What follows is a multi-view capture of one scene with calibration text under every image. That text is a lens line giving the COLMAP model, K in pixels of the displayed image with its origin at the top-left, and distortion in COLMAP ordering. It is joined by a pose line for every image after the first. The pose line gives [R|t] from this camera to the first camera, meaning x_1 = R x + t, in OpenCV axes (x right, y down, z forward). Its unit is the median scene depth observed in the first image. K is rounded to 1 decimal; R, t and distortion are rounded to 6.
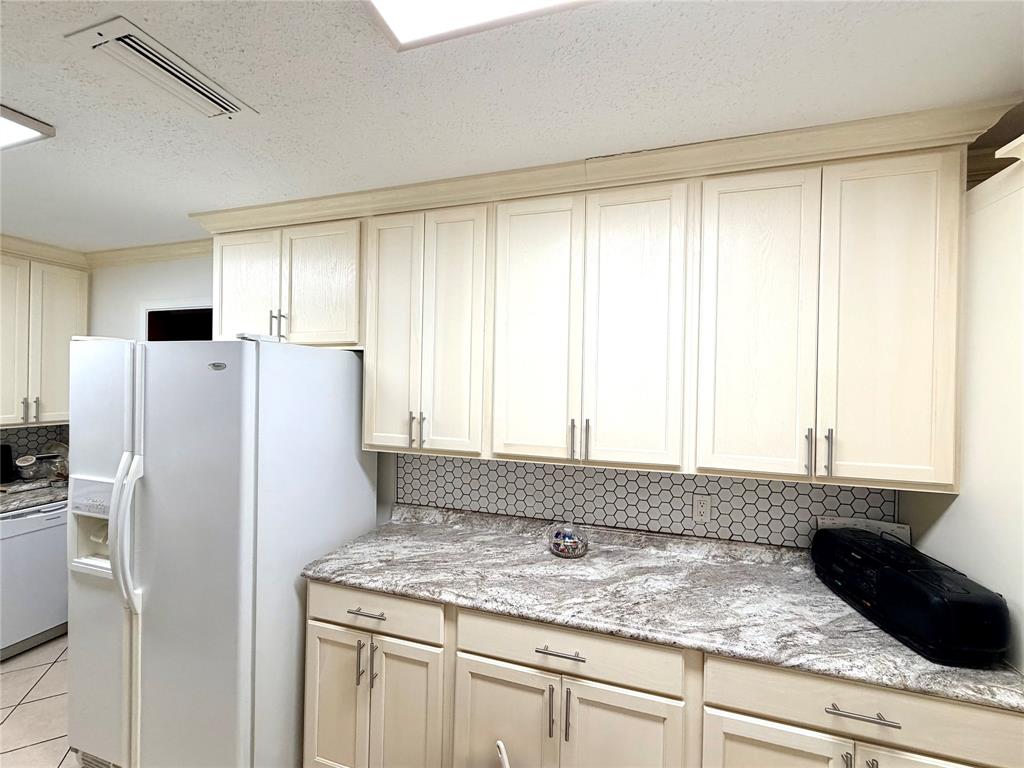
lens RADIAL K [[404.9, 0, 509.9], [0, 404.9, 382.4], [0, 0, 1]] dist [-0.008814, 0.001237]
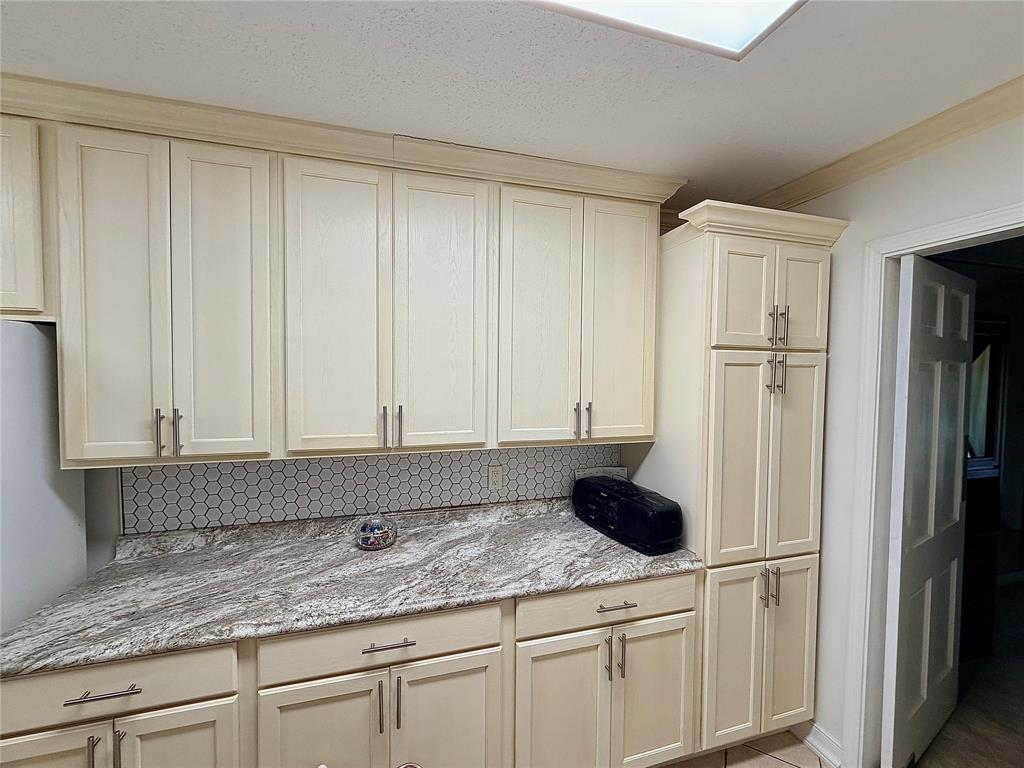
lens RADIAL K [[404.9, 0, 508.2], [0, 404.9, 383.2], [0, 0, 1]] dist [-0.008814, 0.001237]
pose [[0.840145, -0.026945, 0.541692, -0.121295], [0.005849, 0.999157, 0.040629, -0.001920], [-0.542331, -0.030966, 0.839594, 0.035280]]
